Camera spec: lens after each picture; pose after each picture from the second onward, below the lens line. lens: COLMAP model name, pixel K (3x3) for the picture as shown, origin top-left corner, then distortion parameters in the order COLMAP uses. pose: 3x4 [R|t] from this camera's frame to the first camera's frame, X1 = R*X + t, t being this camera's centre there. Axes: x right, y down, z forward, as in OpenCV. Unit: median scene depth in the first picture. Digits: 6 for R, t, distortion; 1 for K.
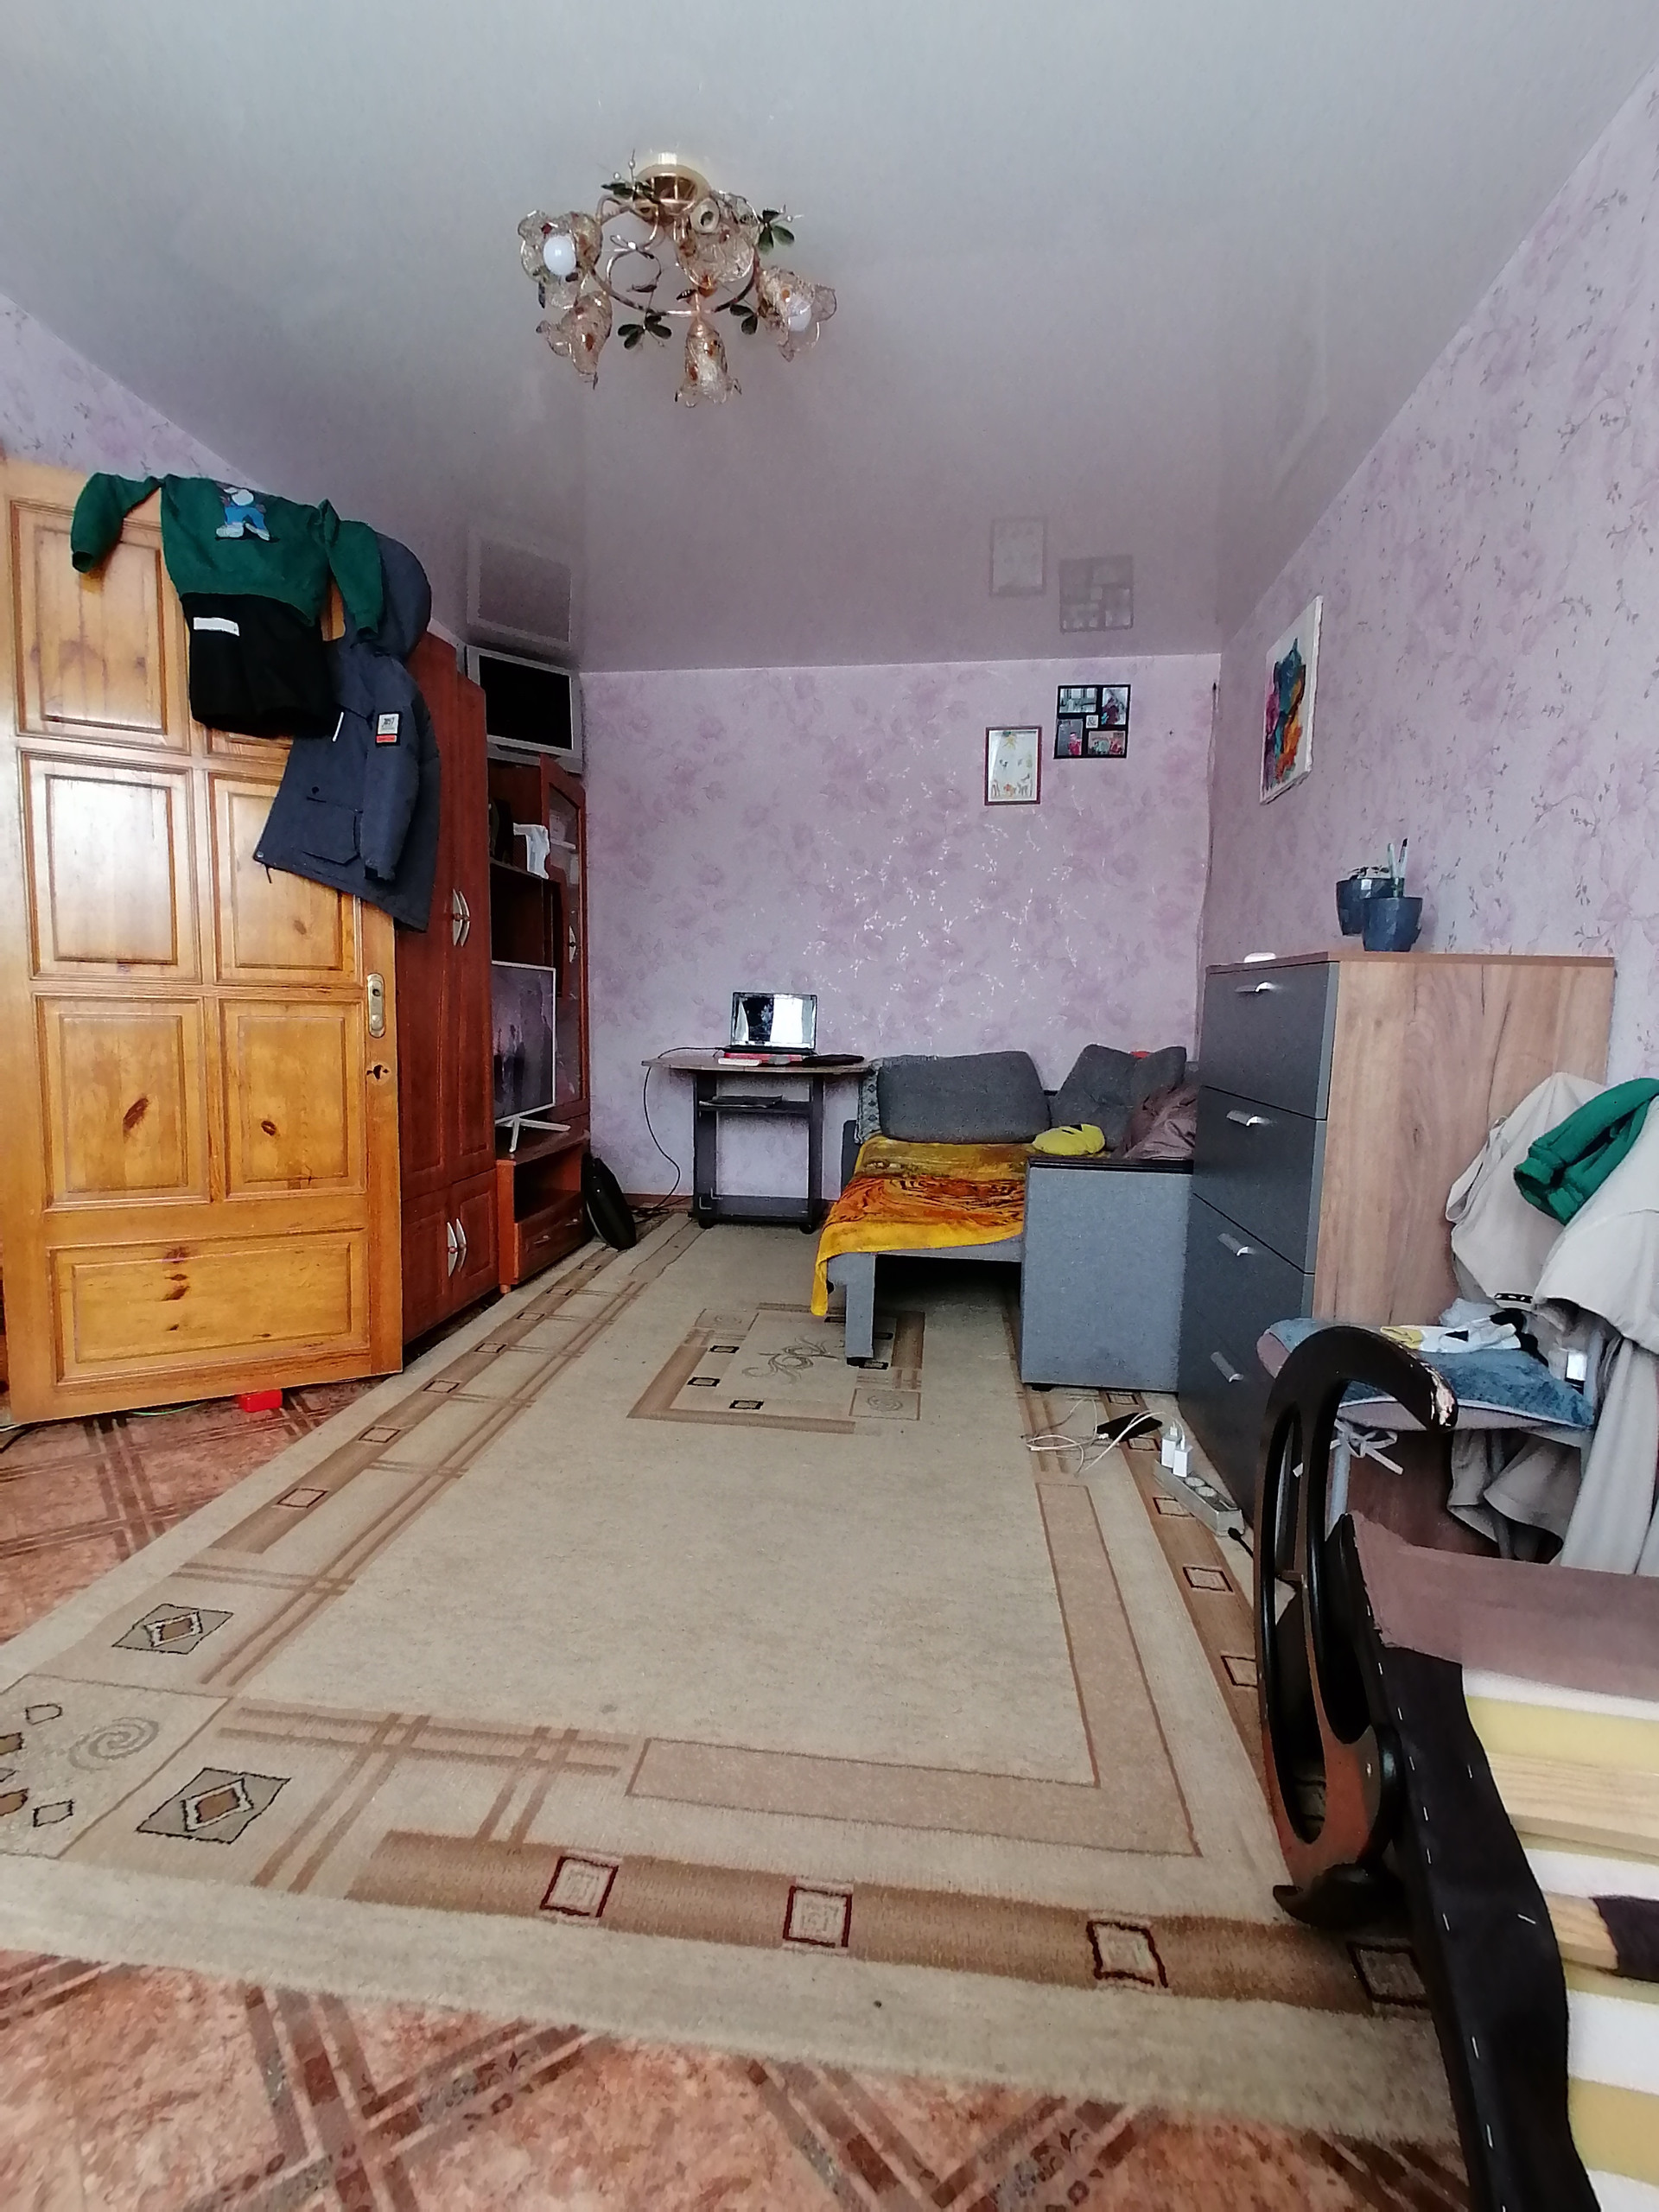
lens RADIAL K [[1109.3, 0, 815.5], [0, 1109.3, 1112.6], [0, 0, 1]] dist [0.028103, -0.009041]
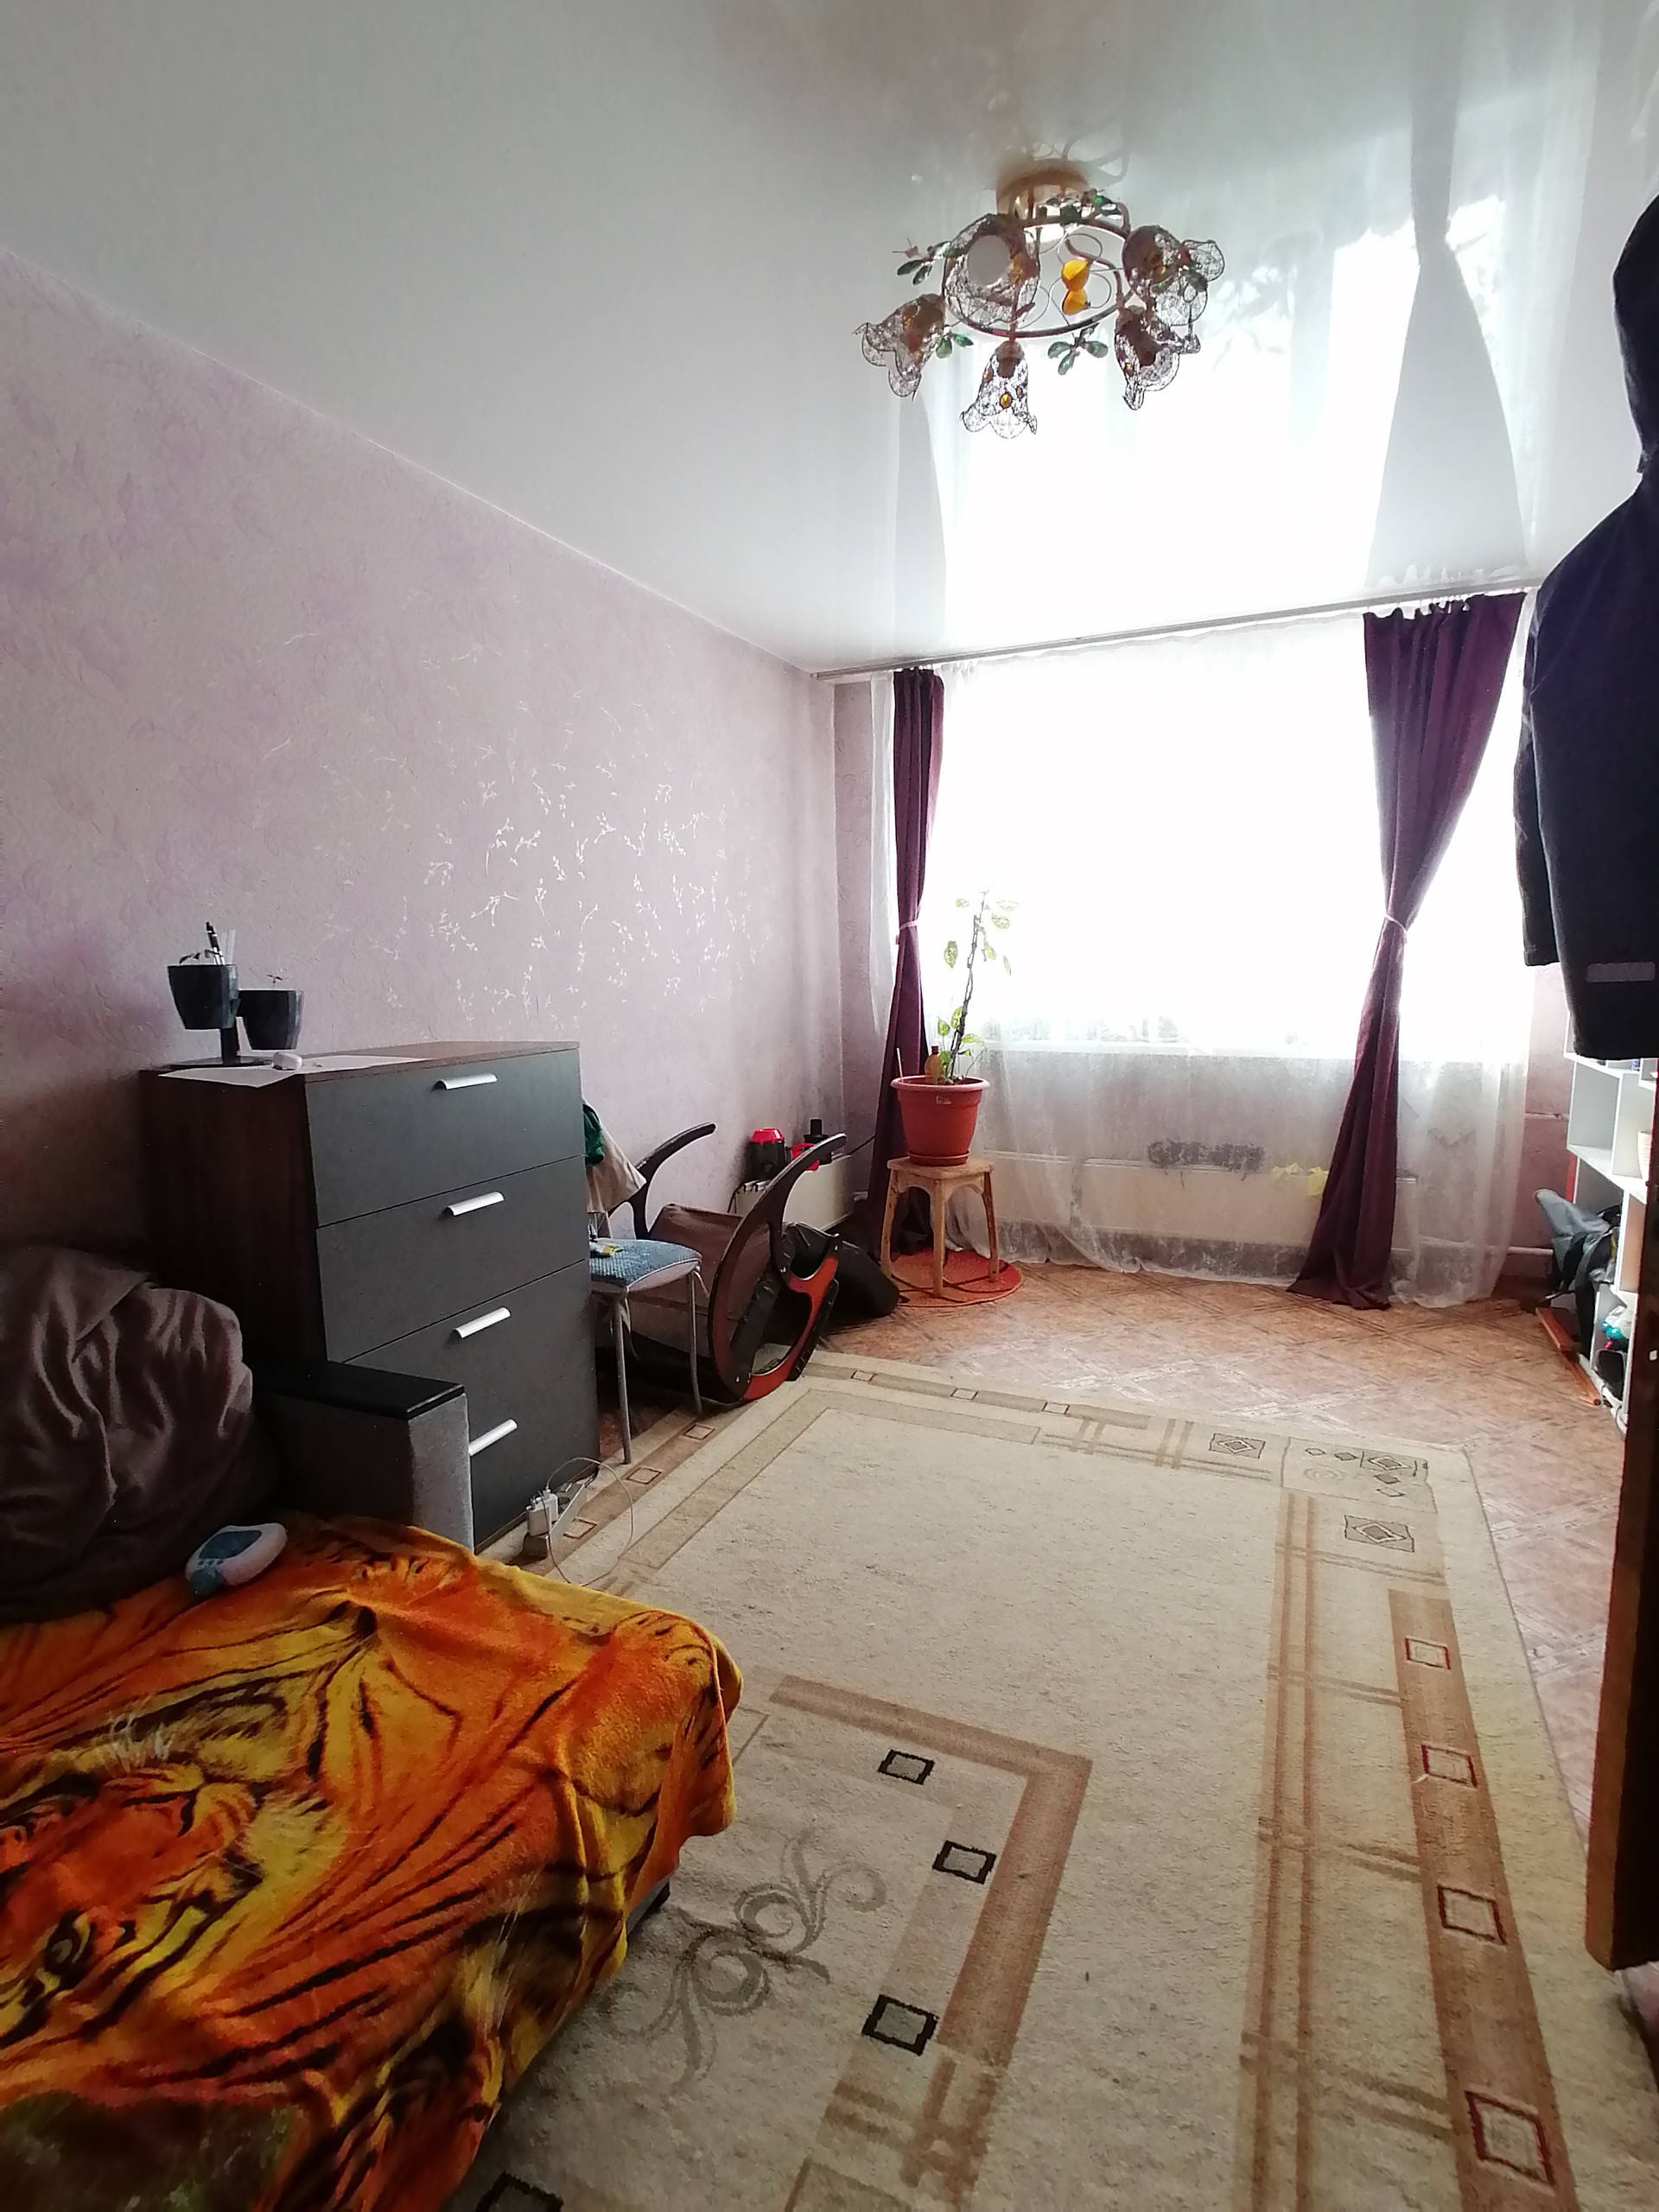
lens RADIAL K [[1109.3, 0, 815.5], [0, 1109.3, 1112.6], [0, 0, 1]] dist [0.028103, -0.009041]
pose [[-0.952779, -0.036814, 0.301425, -0.241712], [0.034832, 0.972823, 0.228913, -0.318666], [-0.301660, 0.228603, -0.925603, 1.909480]]
